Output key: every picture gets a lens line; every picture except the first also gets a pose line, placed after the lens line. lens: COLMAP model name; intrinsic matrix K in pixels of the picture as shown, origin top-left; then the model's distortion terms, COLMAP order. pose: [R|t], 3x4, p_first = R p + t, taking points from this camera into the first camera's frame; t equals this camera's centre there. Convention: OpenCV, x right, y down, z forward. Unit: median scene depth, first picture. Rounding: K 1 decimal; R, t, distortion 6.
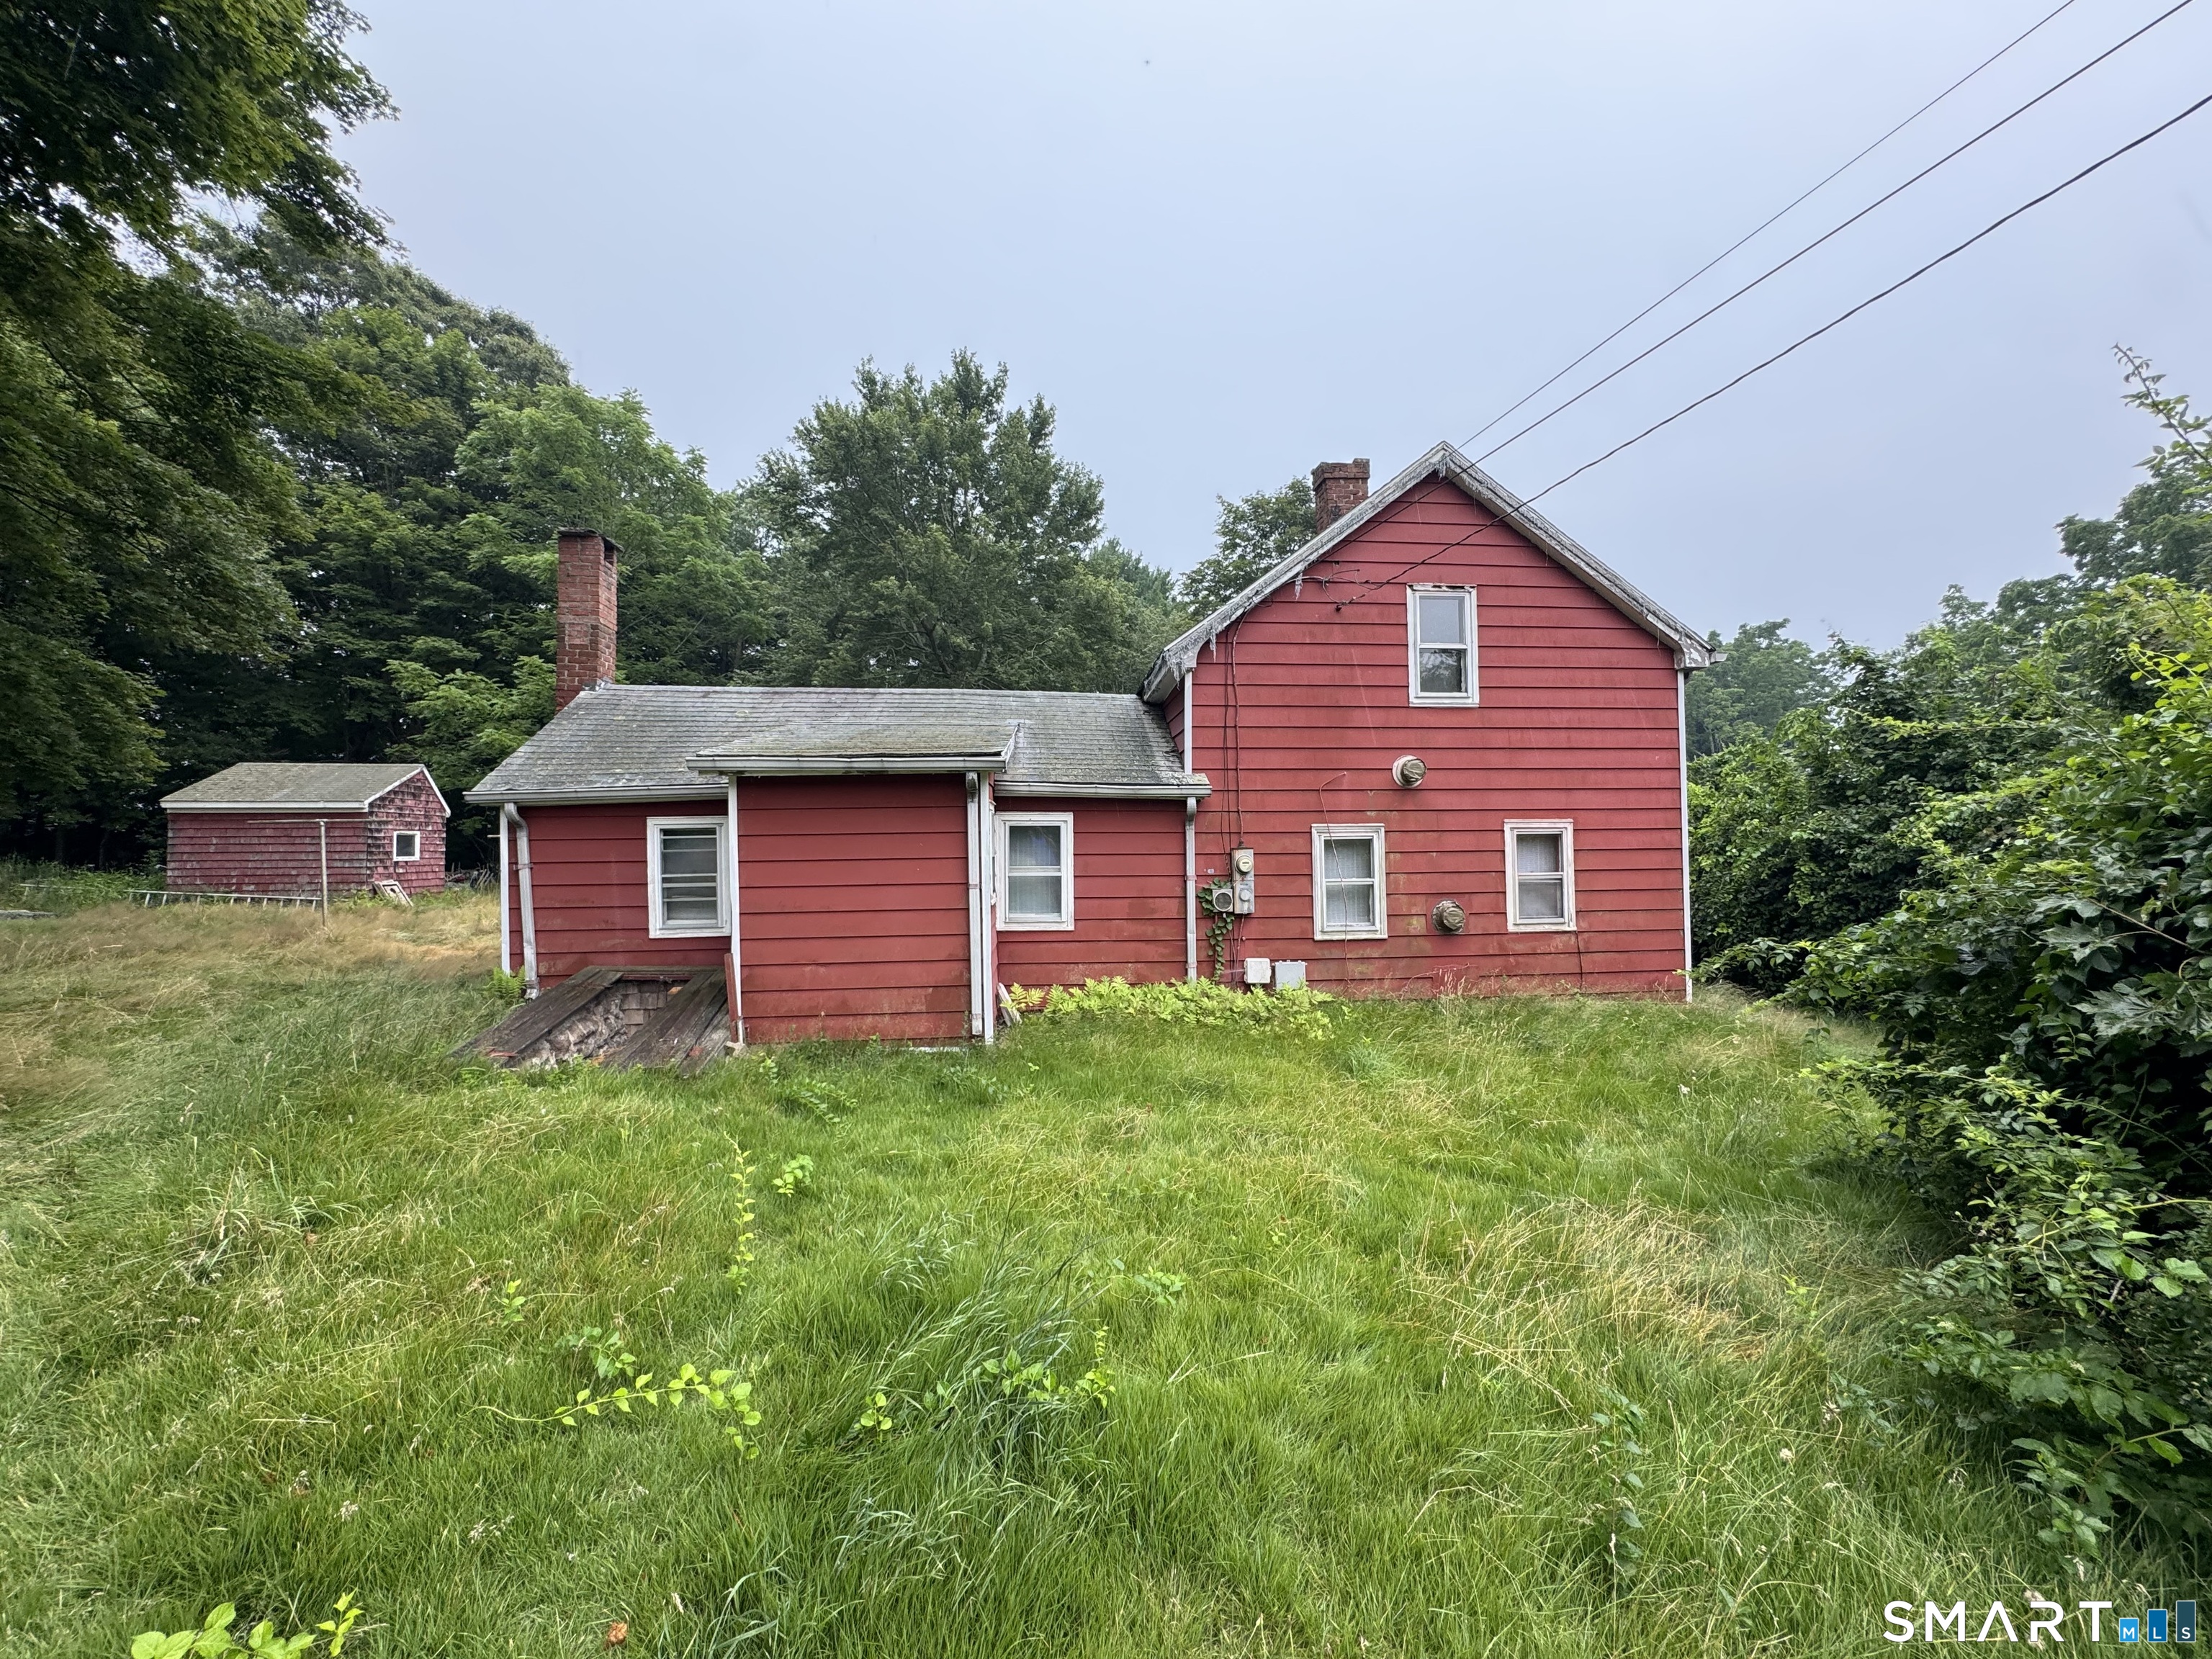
lens RADIAL K [[908.7, 0, 1106.6], [0, 908.7, 820.5], [0, 0, 1]] dist [0.002856, 0.000105]
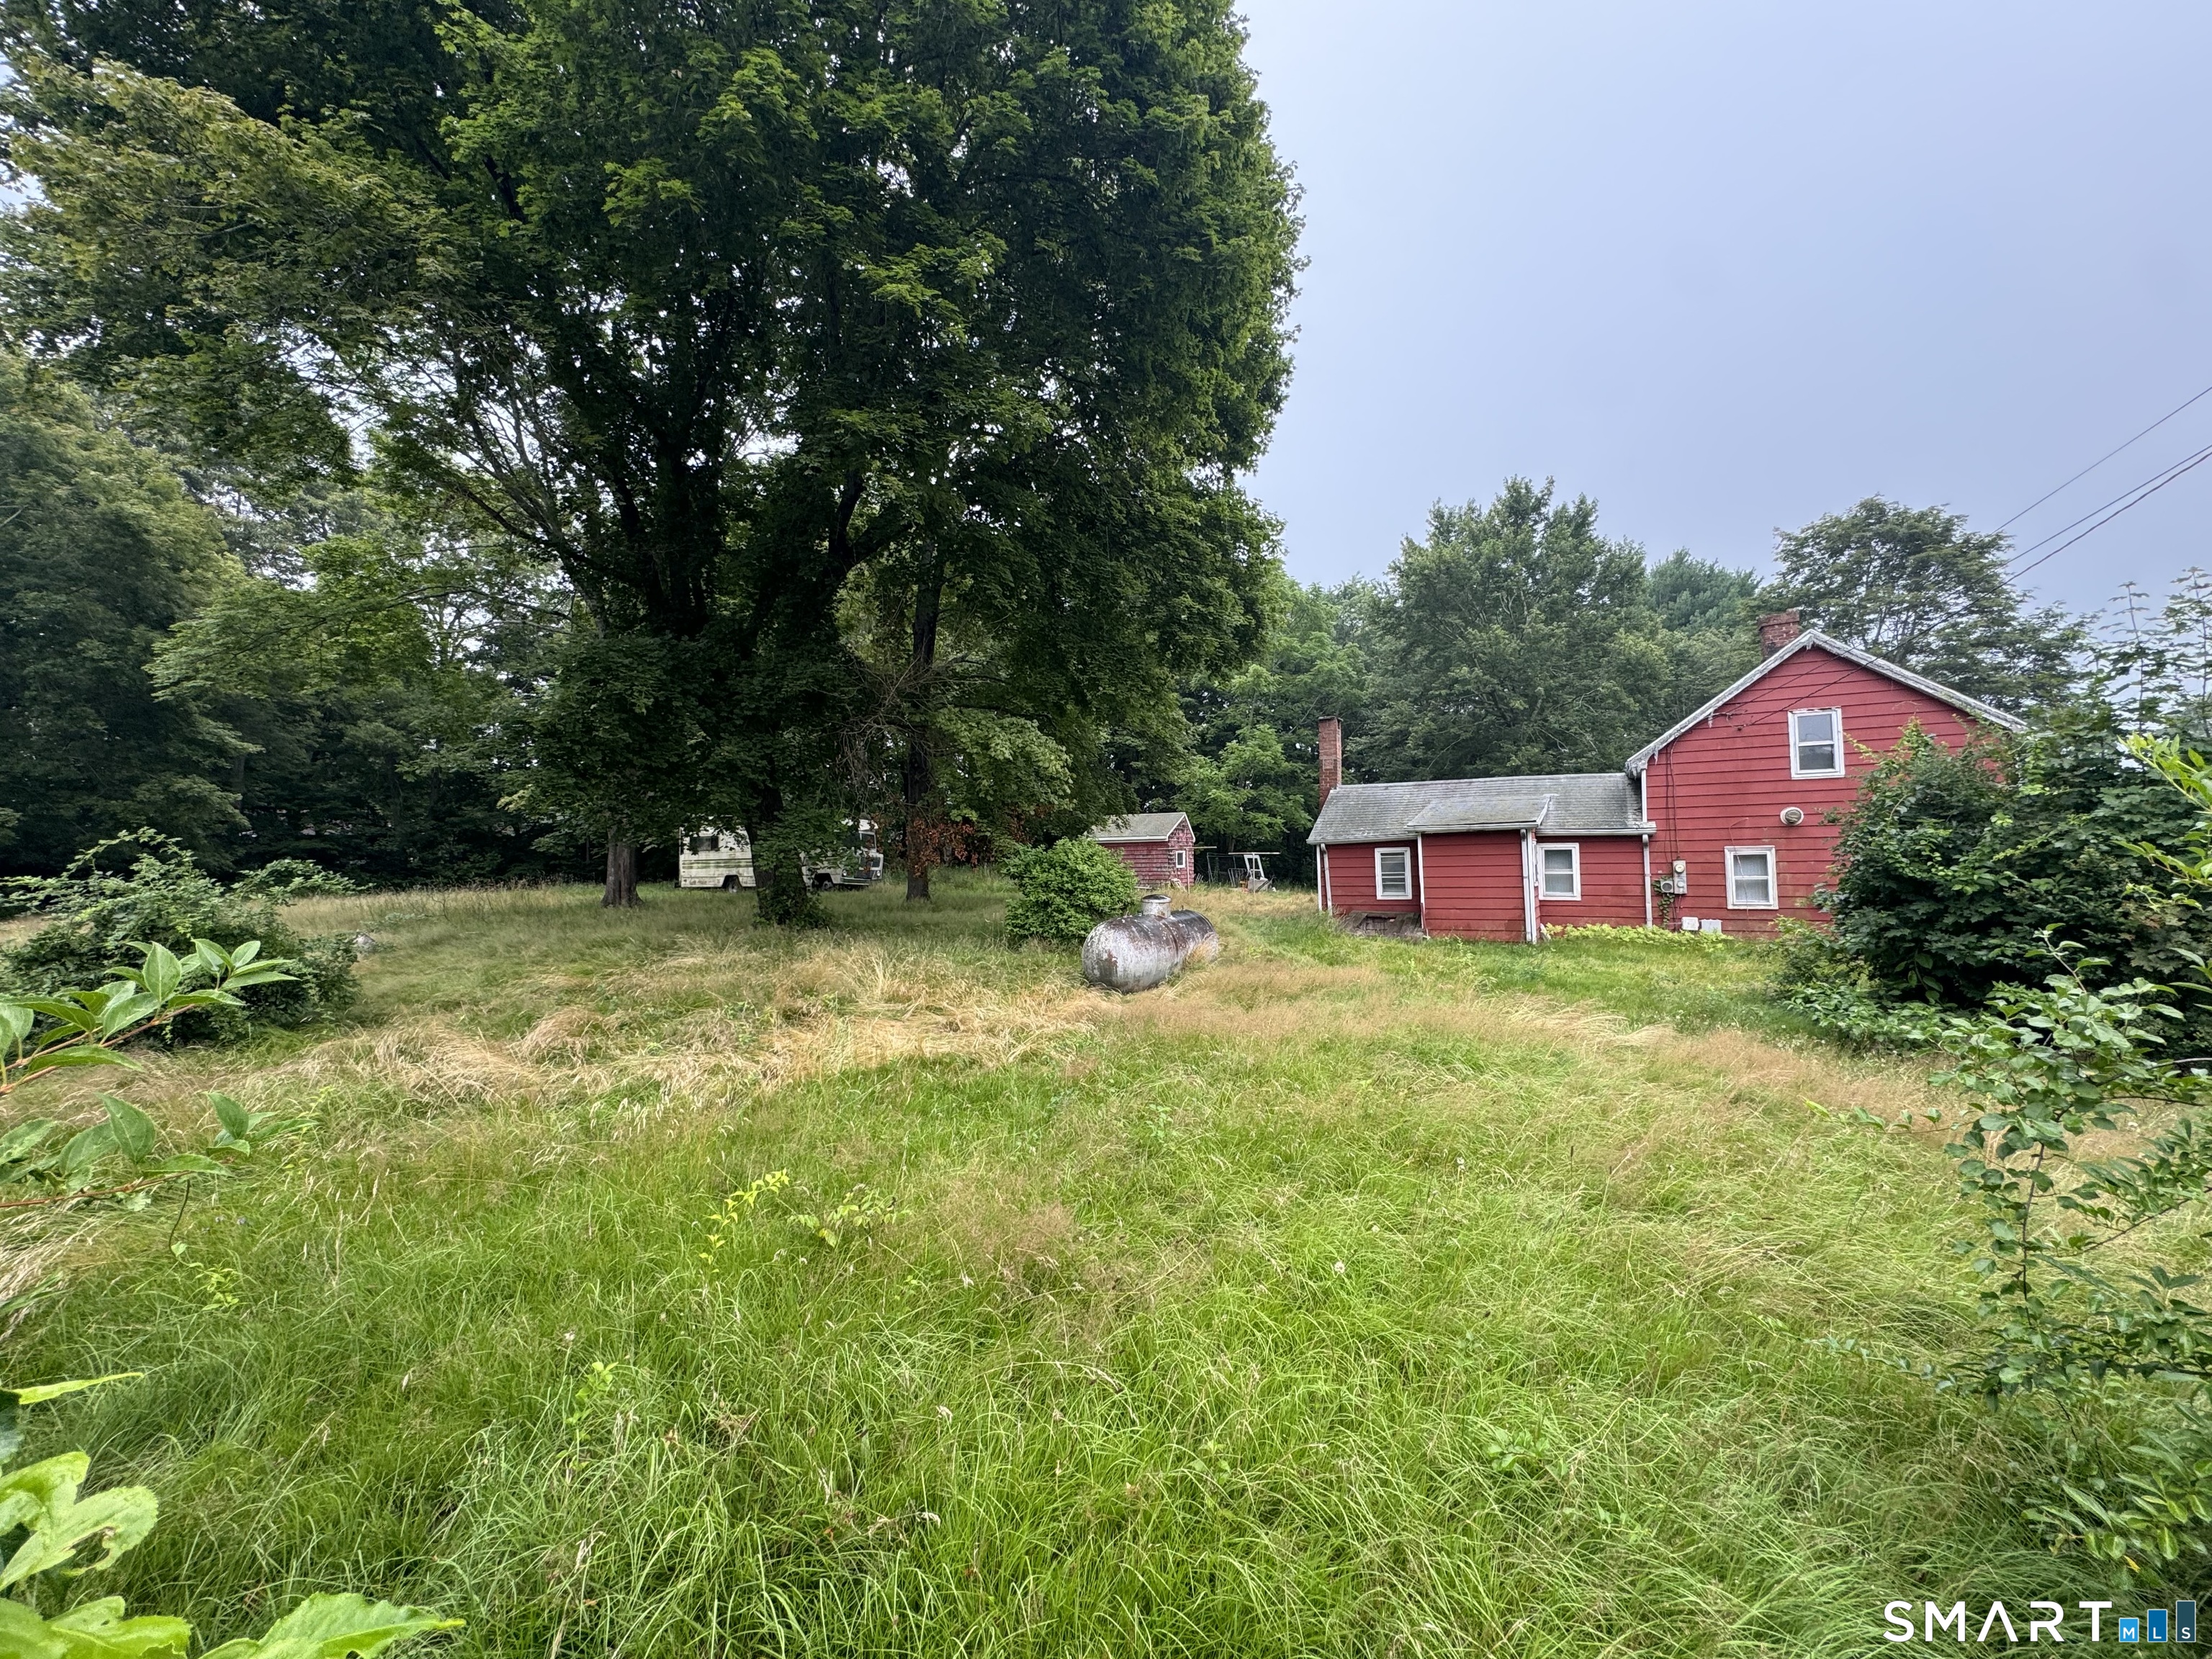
lens RADIAL K [[908.7, 0, 1098.8], [0, 908.7, 826.3], [0, 0, 1]] dist [0.002856, 0.000105]
pose [[0.825678, -0.026660, -0.563512, 0.222234], [0.025505, 0.999625, -0.009922, -0.052685], [0.563566, -0.006180, 0.826048, -1.279716]]
